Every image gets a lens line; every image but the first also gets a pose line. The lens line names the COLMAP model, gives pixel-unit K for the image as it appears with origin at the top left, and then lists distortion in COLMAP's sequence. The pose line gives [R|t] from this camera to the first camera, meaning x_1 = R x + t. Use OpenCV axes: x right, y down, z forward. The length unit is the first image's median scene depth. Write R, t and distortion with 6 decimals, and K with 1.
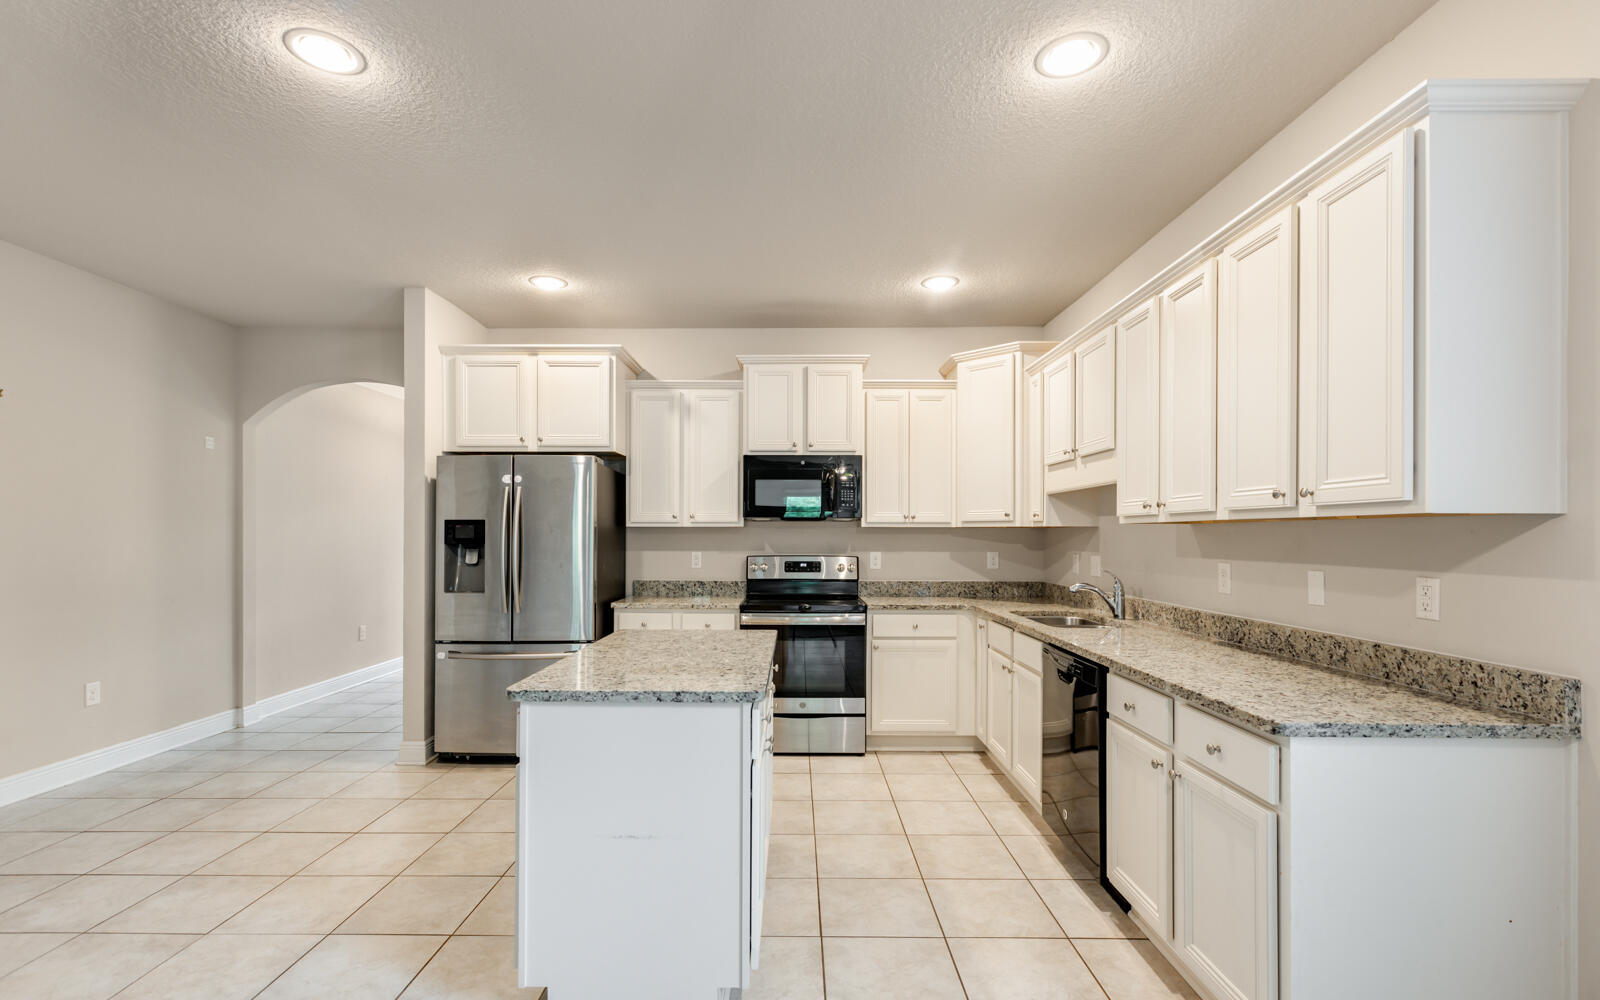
lens RADIAL K [[709.8, 0, 795.2], [0, 709.8, 537.2], [0, 0, 1]] dist [0.000709, 0.000645]
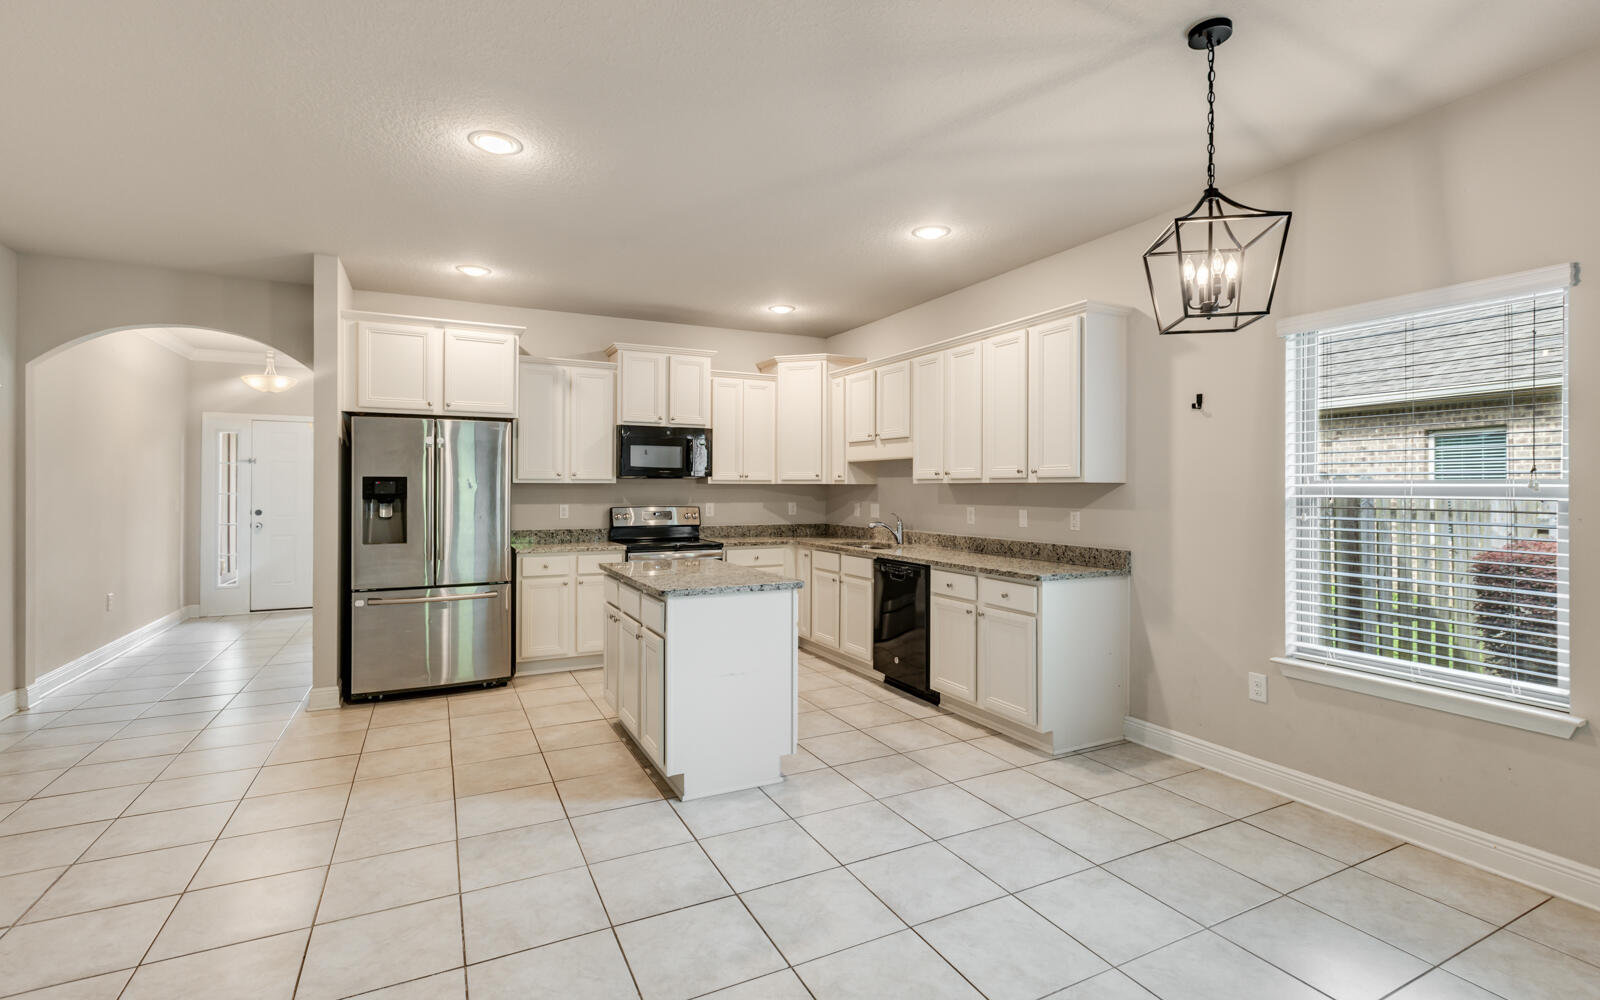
lens RADIAL K [[717.8, 0, 795.1], [0, 717.8, 493.0], [0, 0, 1]] dist [-0.000279, -0.000331]
pose [[0.893119, -0.003052, 0.449811, -0.395870], [0.000797, 0.999986, 0.005204, -0.004980], [-0.449821, -0.004290, 0.893109, -0.261794]]
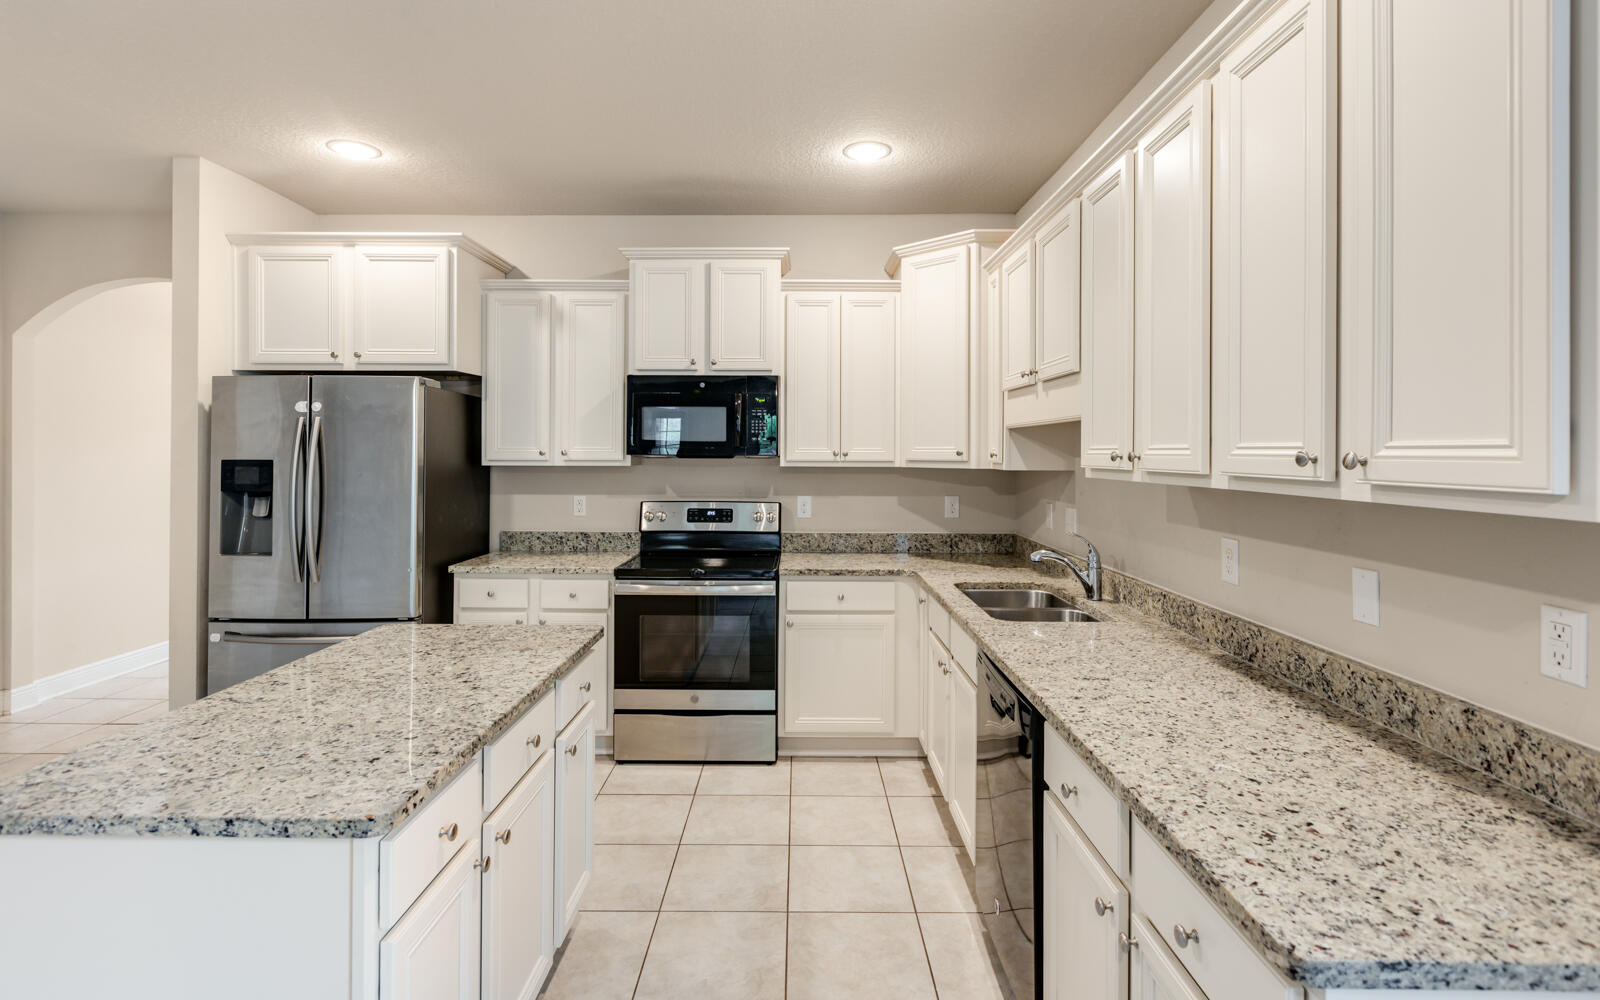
lens RADIAL K [[753.1, 0, 801.6], [0, 753.1, 452.0], [0, 0, 1]] dist [-0.002103, -0.000800]
pose [[0.999993, 0.002042, 0.003204, 0.128545], [-0.002031, 0.999992, -0.003417, -0.031335], [-0.003211, 0.003411, 0.999989, 0.186263]]
